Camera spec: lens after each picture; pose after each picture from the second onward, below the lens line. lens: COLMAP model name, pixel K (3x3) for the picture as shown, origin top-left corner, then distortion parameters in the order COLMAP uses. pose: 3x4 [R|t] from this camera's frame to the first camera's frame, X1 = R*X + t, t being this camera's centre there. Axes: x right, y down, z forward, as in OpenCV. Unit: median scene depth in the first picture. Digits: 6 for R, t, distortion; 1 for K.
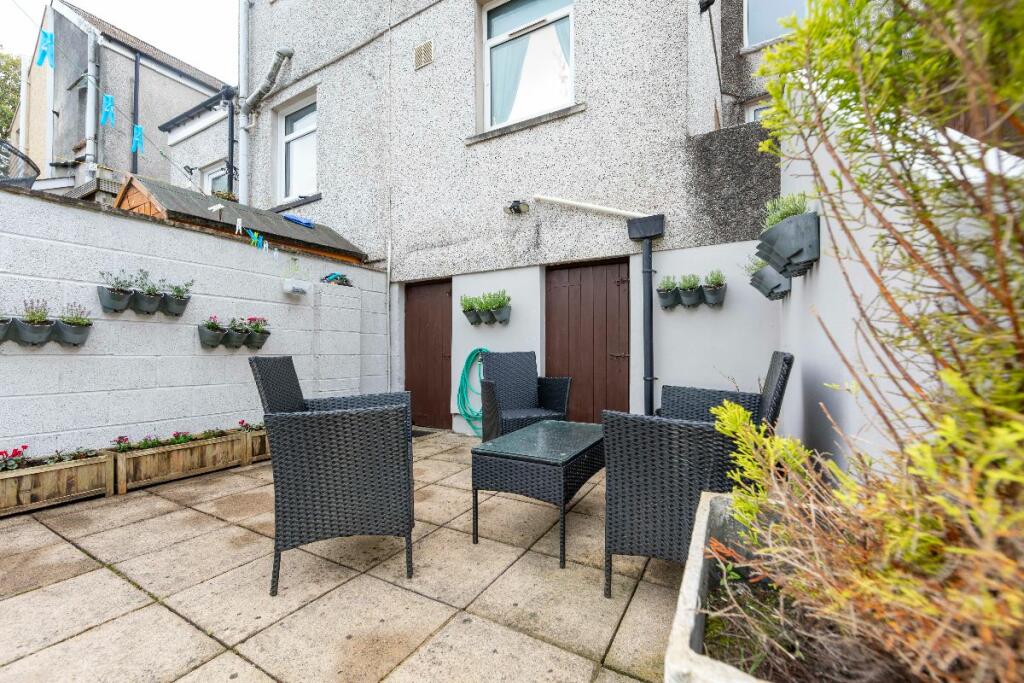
lens RADIAL K [[404.3, 0, 511.9], [0, 404.3, 345.9], [0, 0, 1]] dist [0.000830, 0.000215]
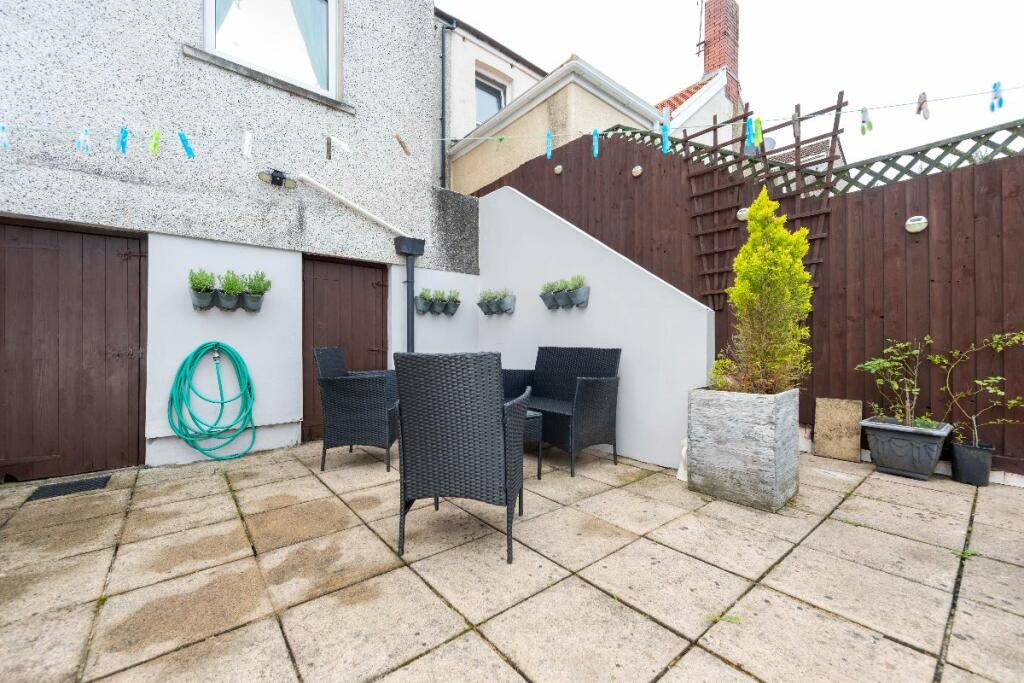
lens RADIAL K [[404.3, 0, 511.9], [0, 404.3, 345.9], [0, 0, 1]] dist [0.000830, 0.000215]
pose [[0.361099, 0.001327, 0.932526, -0.620852], [-0.014418, 0.999887, 0.004161, 0.002509], [-0.932416, -0.014948, 0.361078, 0.225944]]
